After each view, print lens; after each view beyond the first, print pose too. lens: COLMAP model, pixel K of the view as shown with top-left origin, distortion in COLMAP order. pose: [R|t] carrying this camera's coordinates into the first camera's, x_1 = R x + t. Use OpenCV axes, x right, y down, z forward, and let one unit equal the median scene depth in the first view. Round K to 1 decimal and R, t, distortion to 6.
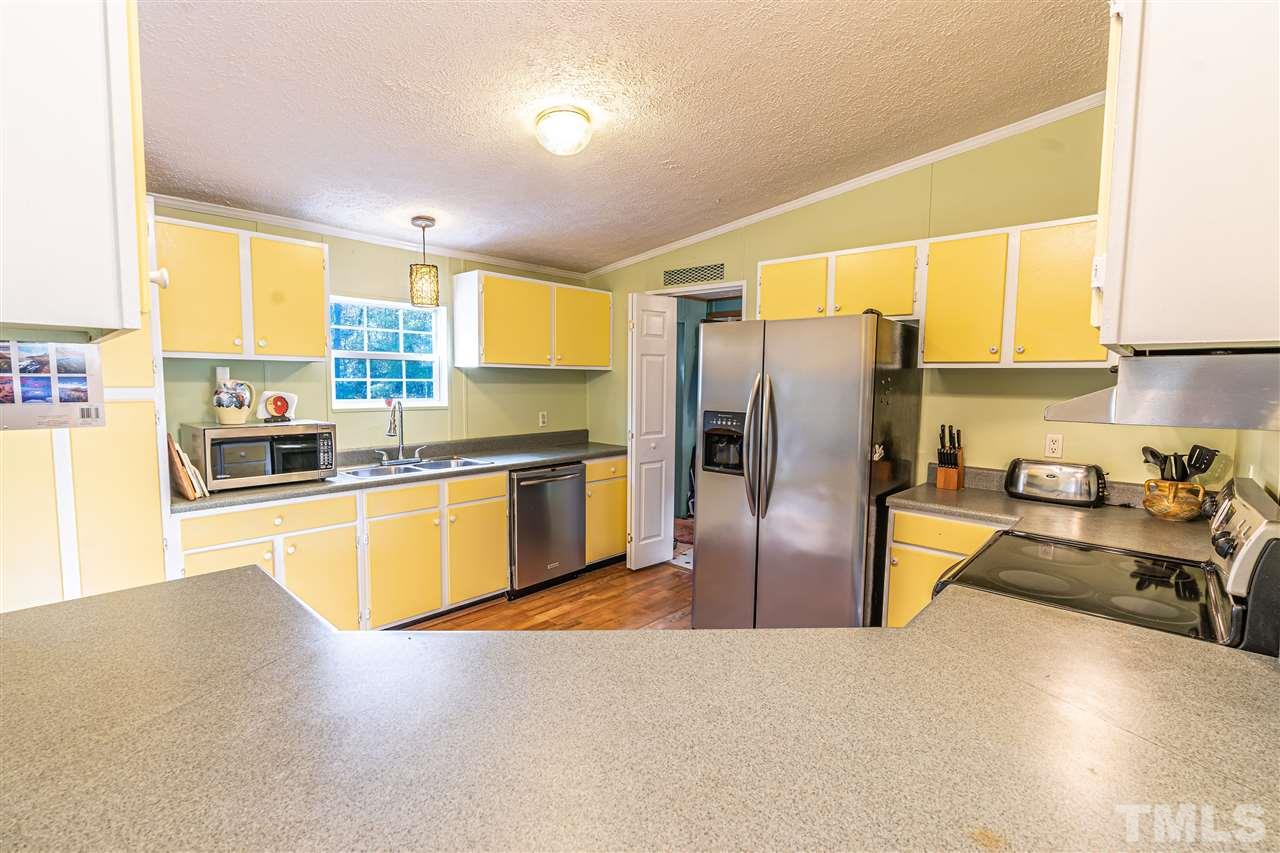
lens RADIAL K [[584.1, 0, 650.1], [0, 584.1, 426.8], [0, 0, 1]] dist [-0.003719, -0.000215]
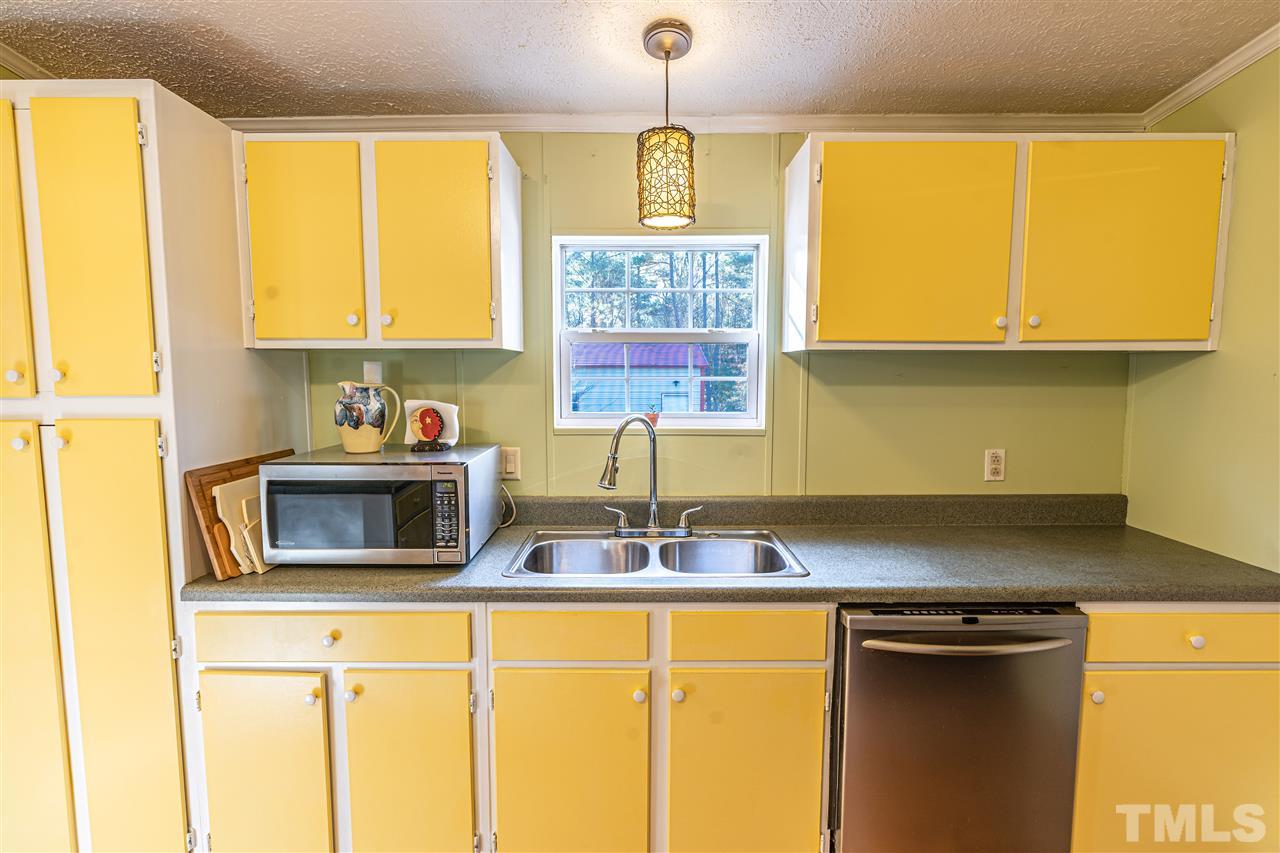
lens RADIAL K [[584.1, 0, 646.3], [0, 584.1, 423.8], [0, 0, 1]] dist [-0.003719, -0.000215]
pose [[0.661559, 0.054249, -0.747928, -0.034014], [-0.053297, 0.998259, 0.025264, -0.052968], [0.747997, 0.023149, 0.663299, 0.639595]]
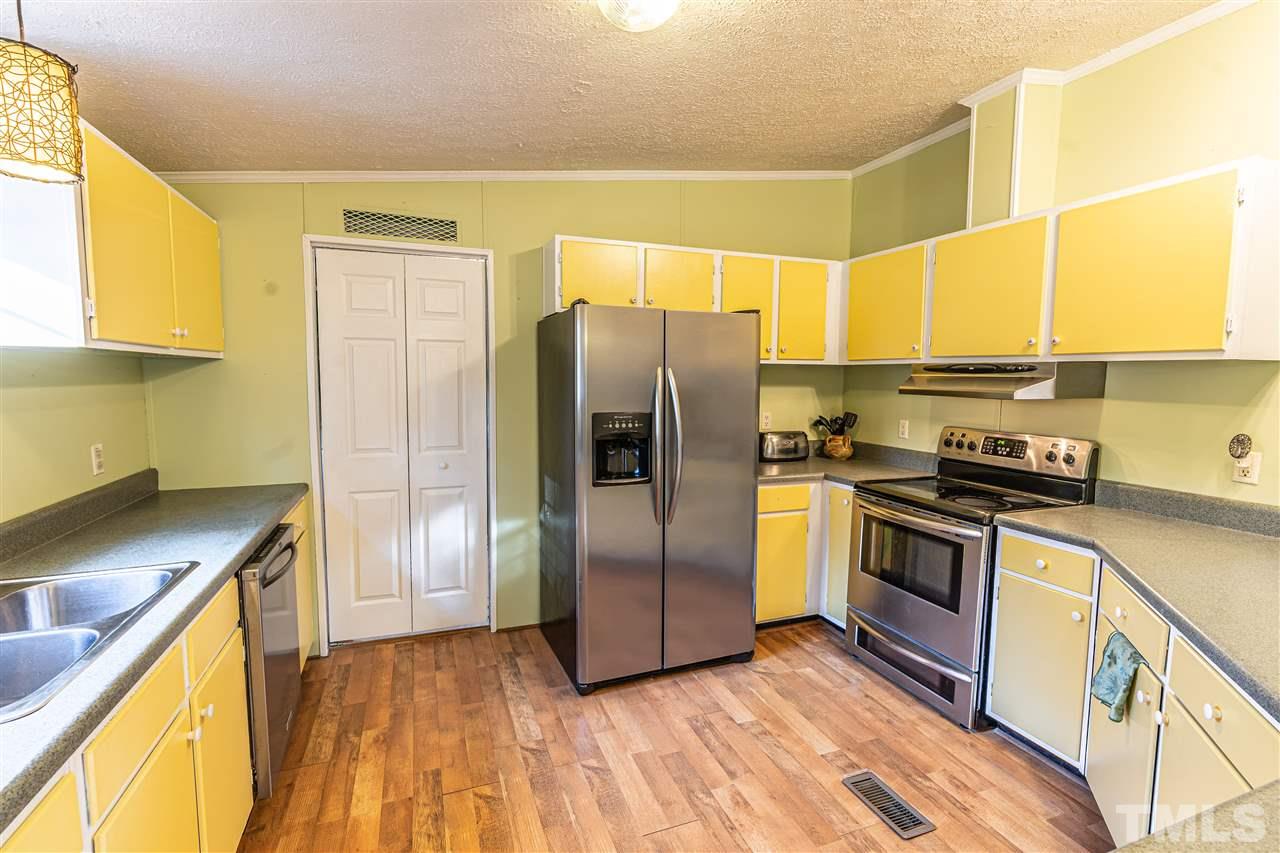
lens RADIAL K [[584.1, 0, 642.8], [0, 584.1, 425.8], [0, 0, 1]] dist [-0.003719, -0.000215]
pose [[0.454399, -0.087944, 0.886446, -0.510490], [0.073074, 0.995441, 0.061299, -0.046830], [-0.887796, 0.036922, 0.458754, 0.488477]]
